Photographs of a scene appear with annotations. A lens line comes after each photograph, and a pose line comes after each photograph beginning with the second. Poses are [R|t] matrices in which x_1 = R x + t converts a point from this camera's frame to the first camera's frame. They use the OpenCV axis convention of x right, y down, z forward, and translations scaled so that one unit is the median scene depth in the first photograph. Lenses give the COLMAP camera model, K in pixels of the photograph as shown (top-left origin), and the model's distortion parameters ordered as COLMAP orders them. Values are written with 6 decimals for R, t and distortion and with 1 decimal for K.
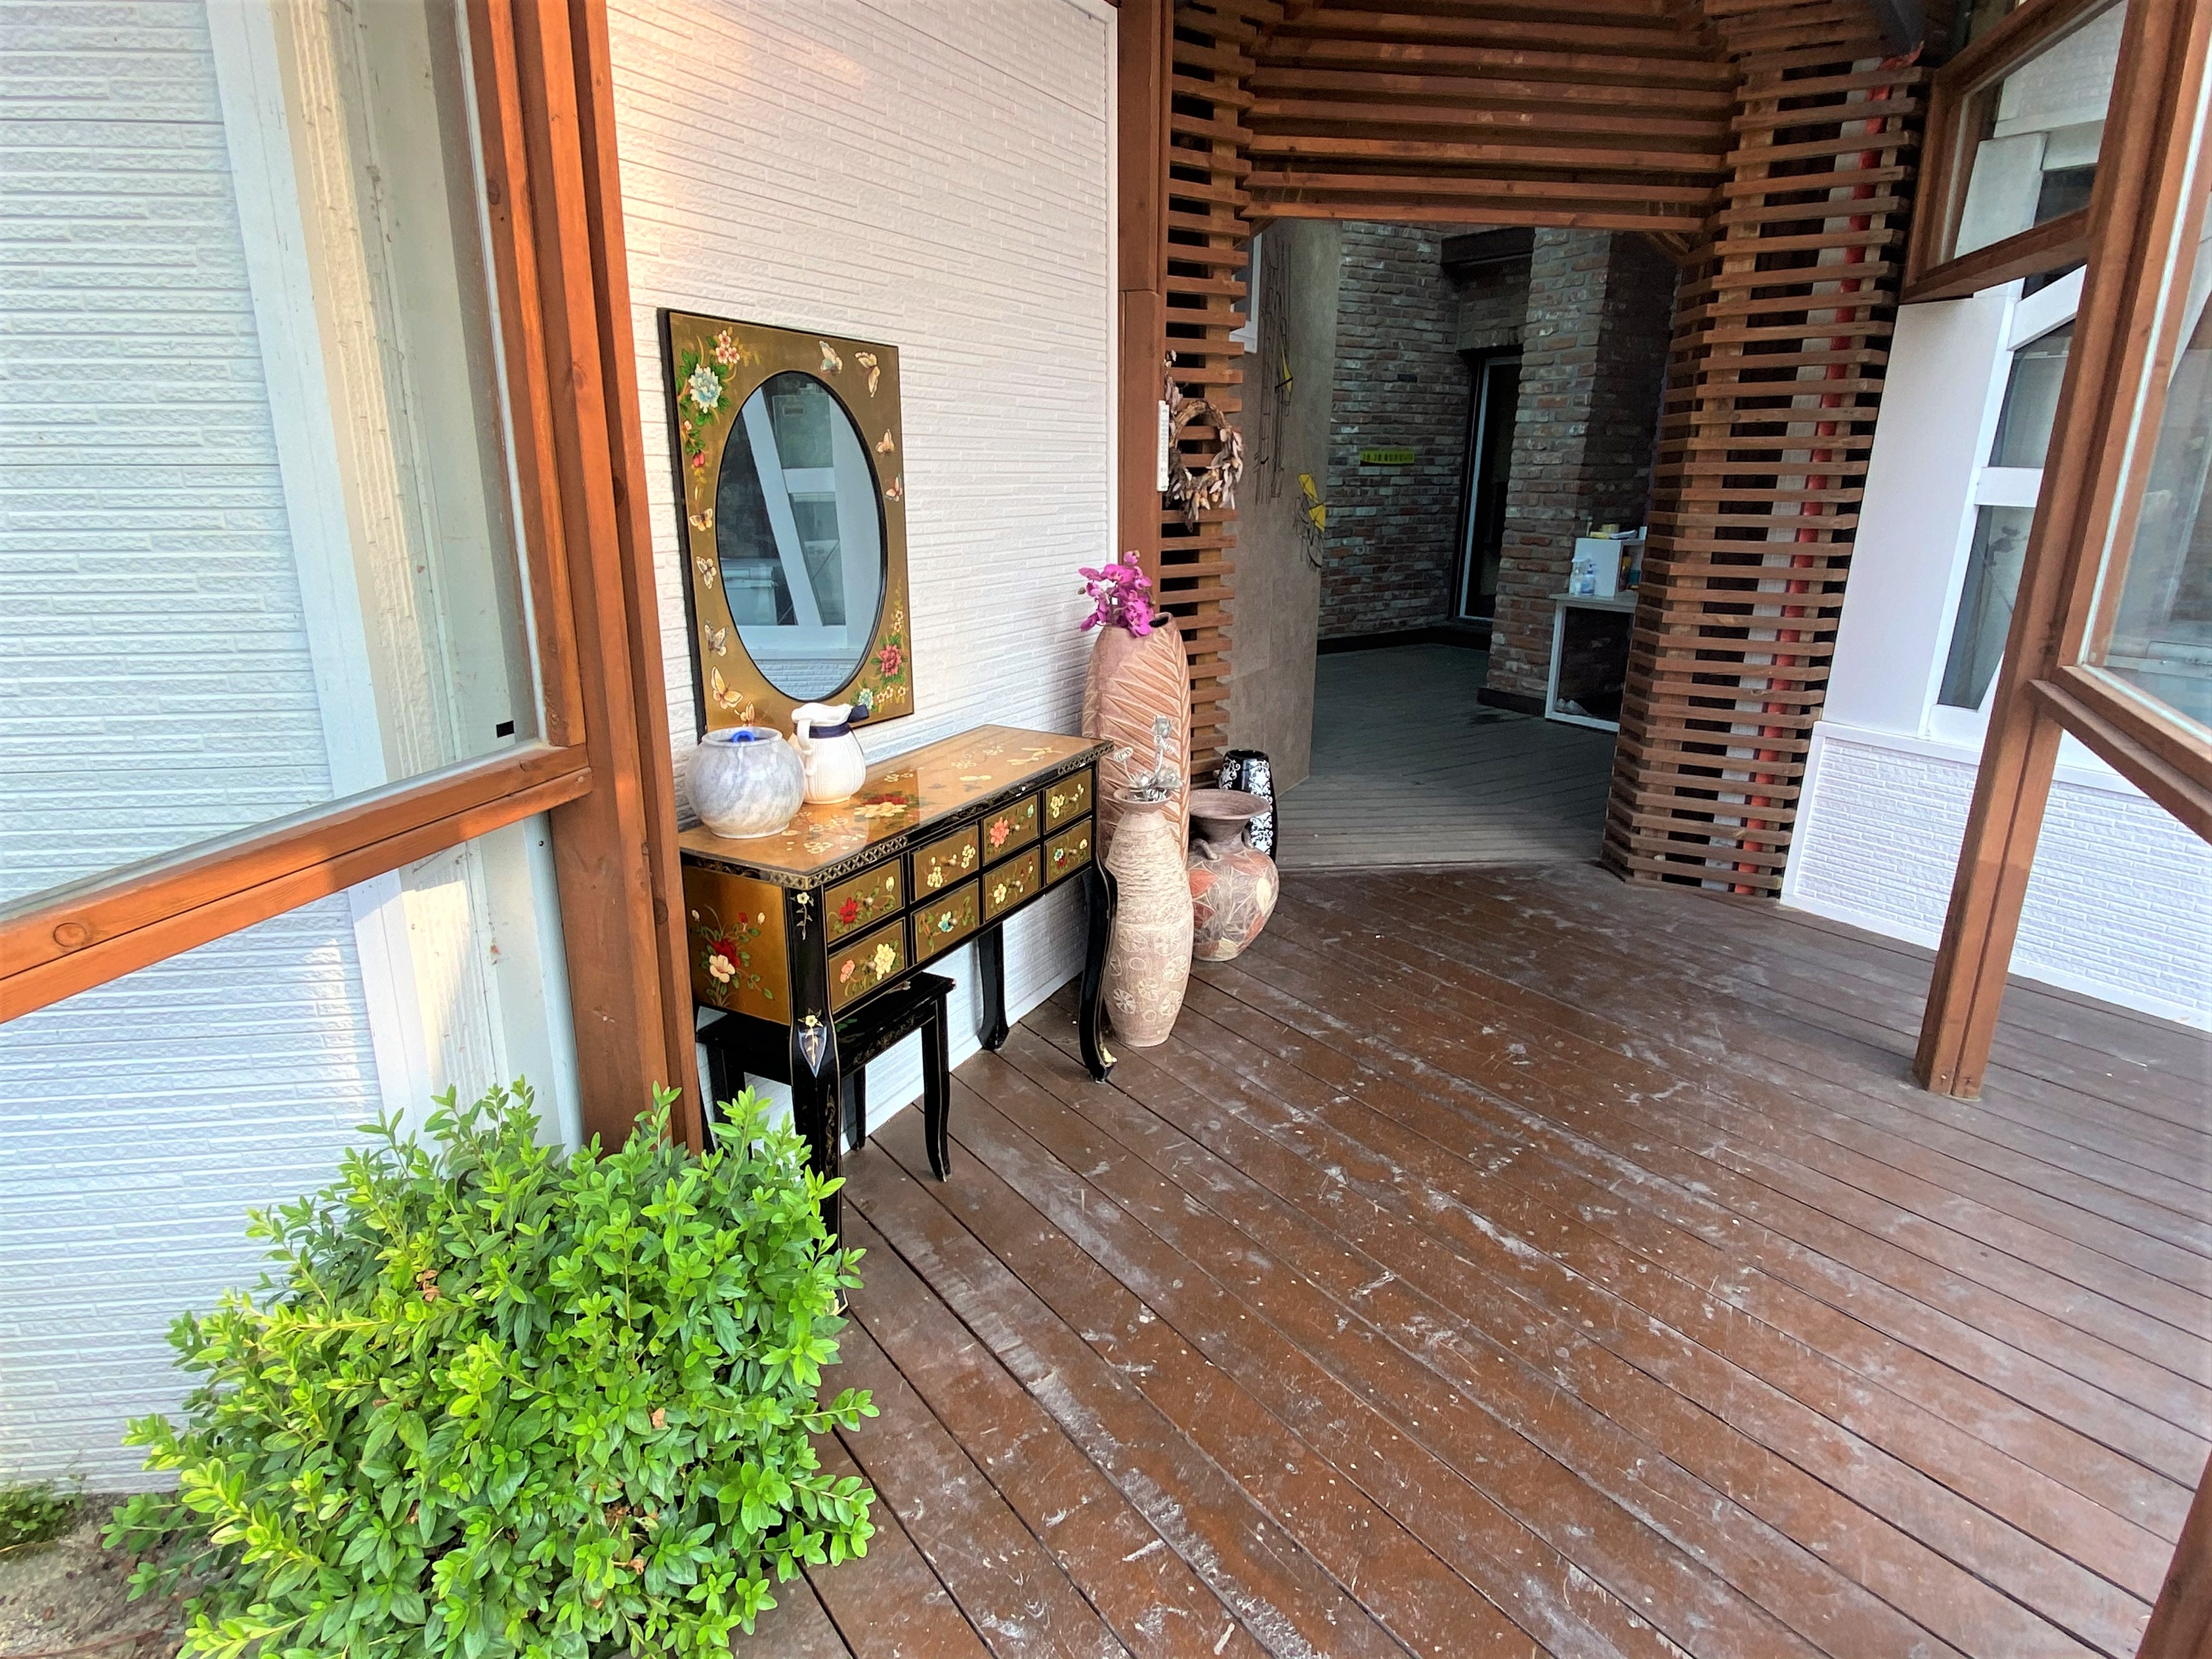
lens RADIAL K [[1200.9, 0, 1099.6], [0, 1200.9, 833.4], [0, 0, 1]] dist [0.027449, -0.005619]
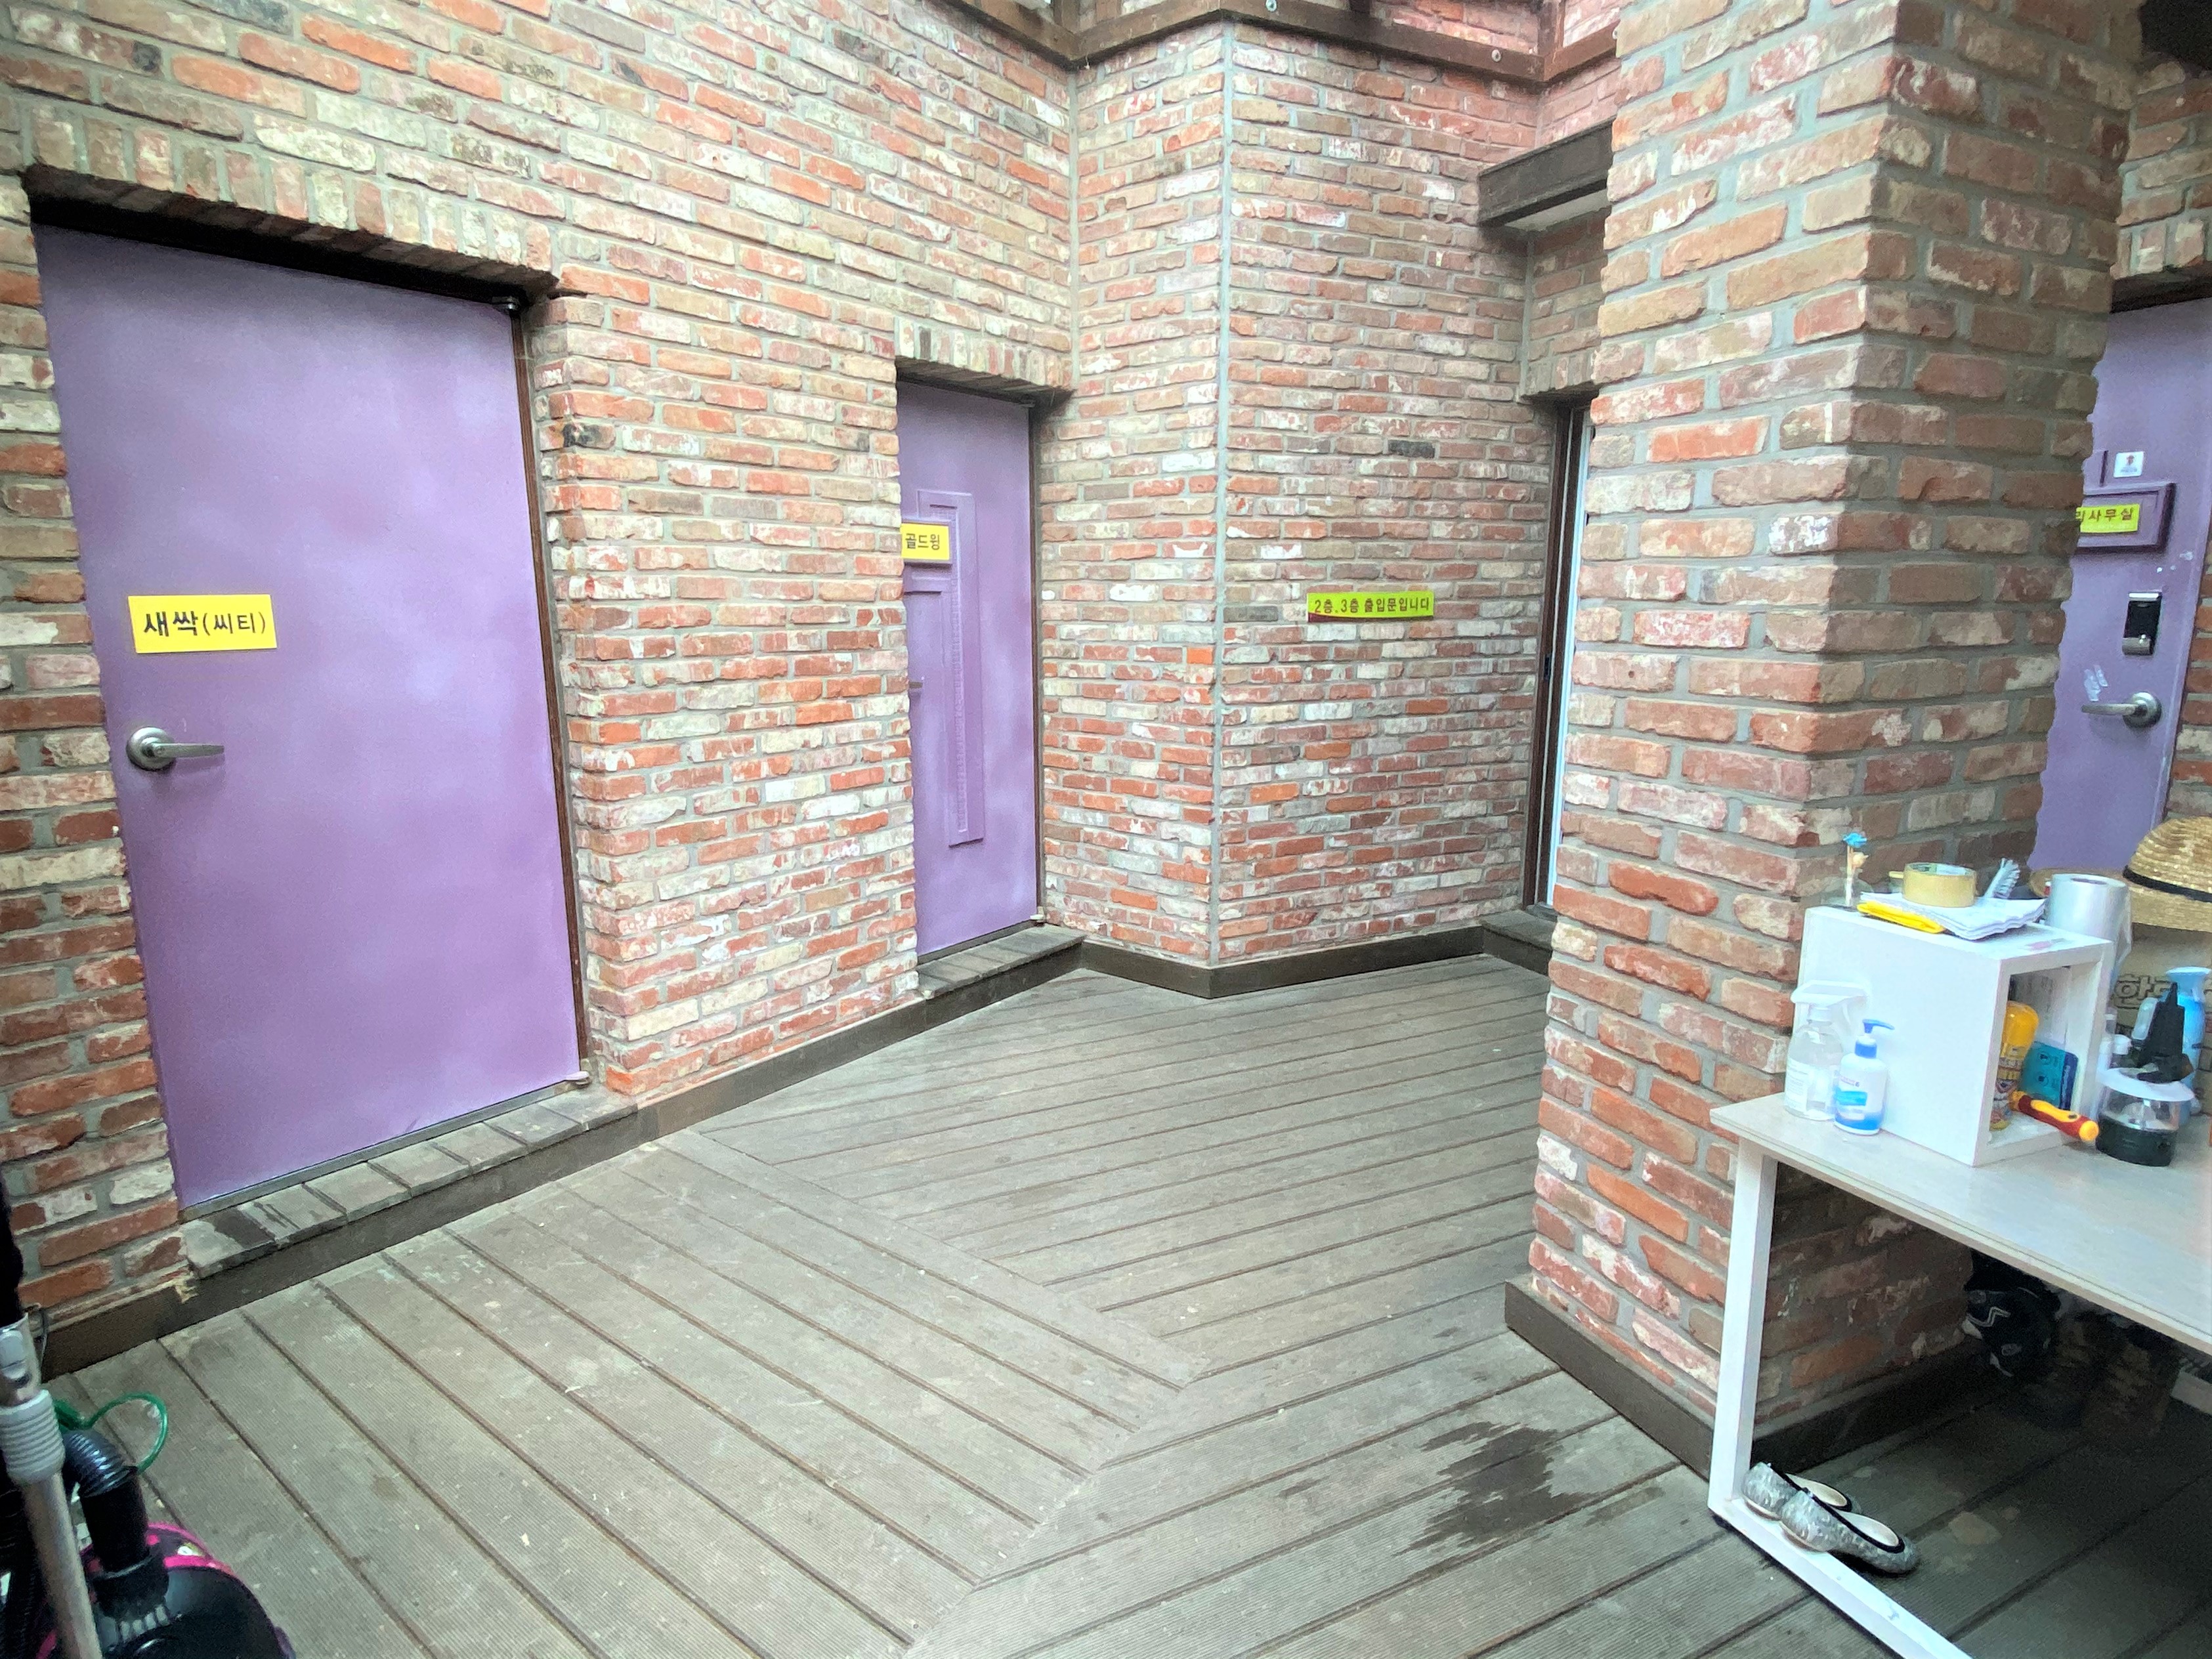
lens RADIAL K [[1200.9, 0, 1103.2], [0, 1200.9, 822.2], [0, 0, 1]] dist [0.027449, -0.005619]
pose [[0.990724, 0.017925, -0.134701, 0.202389], [-0.032746, 0.993543, -0.108631, -0.170499], [0.131884, 0.112034, 0.984914, 0.522877]]
